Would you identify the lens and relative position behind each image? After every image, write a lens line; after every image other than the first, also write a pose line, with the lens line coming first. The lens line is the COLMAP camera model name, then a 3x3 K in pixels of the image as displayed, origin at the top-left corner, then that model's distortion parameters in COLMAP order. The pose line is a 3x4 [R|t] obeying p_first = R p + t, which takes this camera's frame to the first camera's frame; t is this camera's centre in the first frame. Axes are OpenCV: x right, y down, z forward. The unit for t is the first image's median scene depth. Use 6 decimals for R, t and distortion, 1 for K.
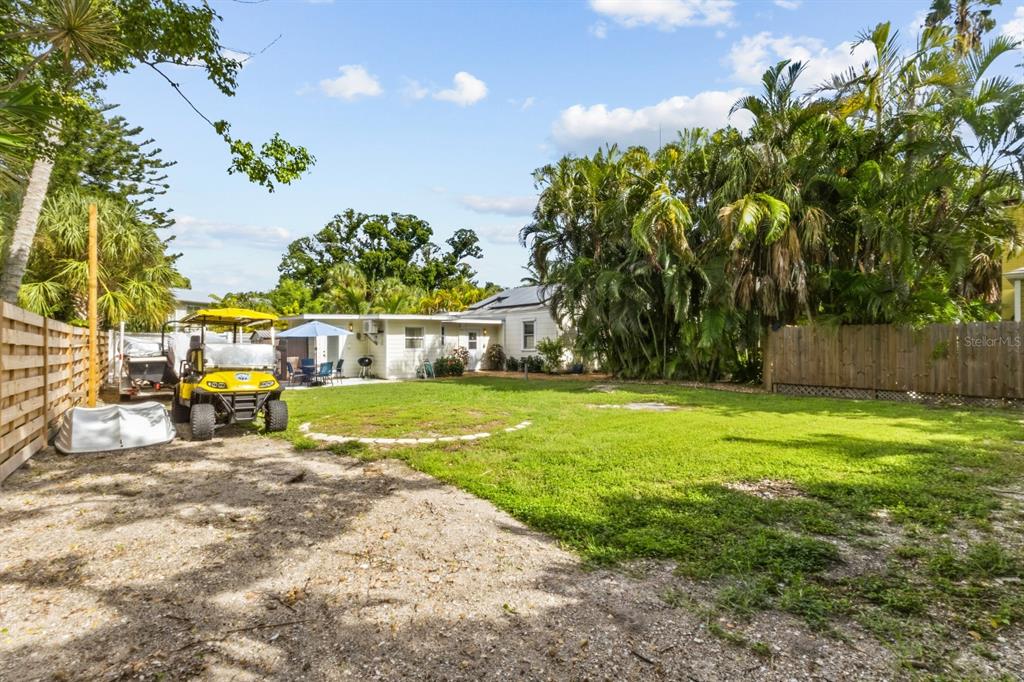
lens RADIAL K [[476.0, 0, 510.0], [0, 476.0, 335.3], [0, 0, 1]] dist [0.003064, 0.000397]
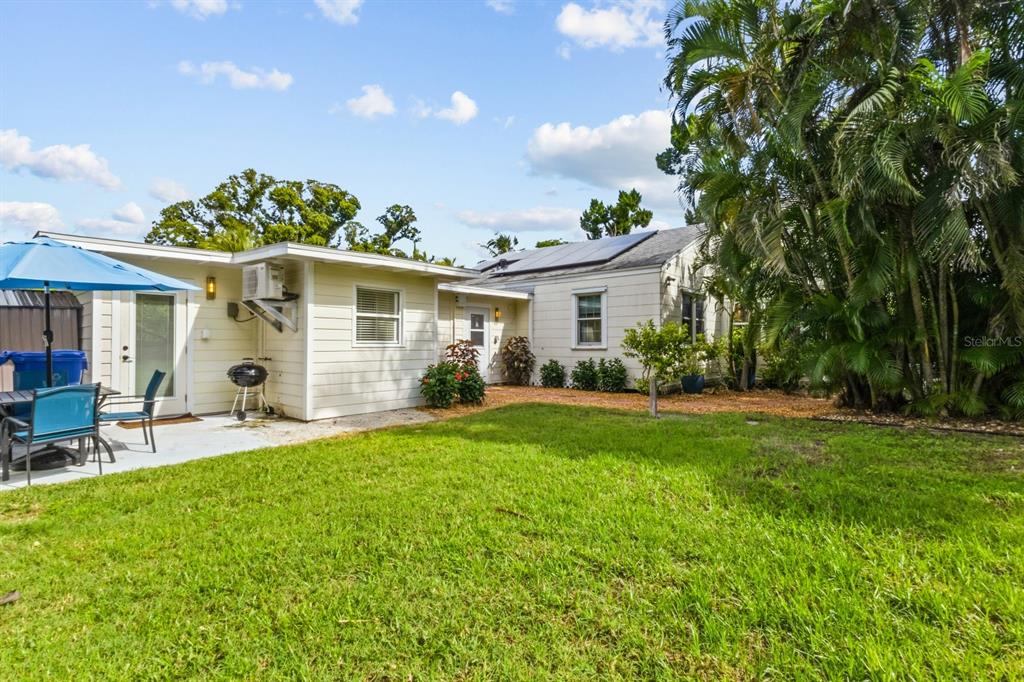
lens RADIAL K [[483.1, 0, 506.7], [0, 483.1, 340.7], [0, 0, 1]] dist [0.001170, -0.000104]
pose [[0.988420, 0.004419, 0.151676, -0.042349], [-0.005552, 0.999960, 0.007048, 0.006508], [-0.151638, -0.007809, 0.988405, 0.156438]]
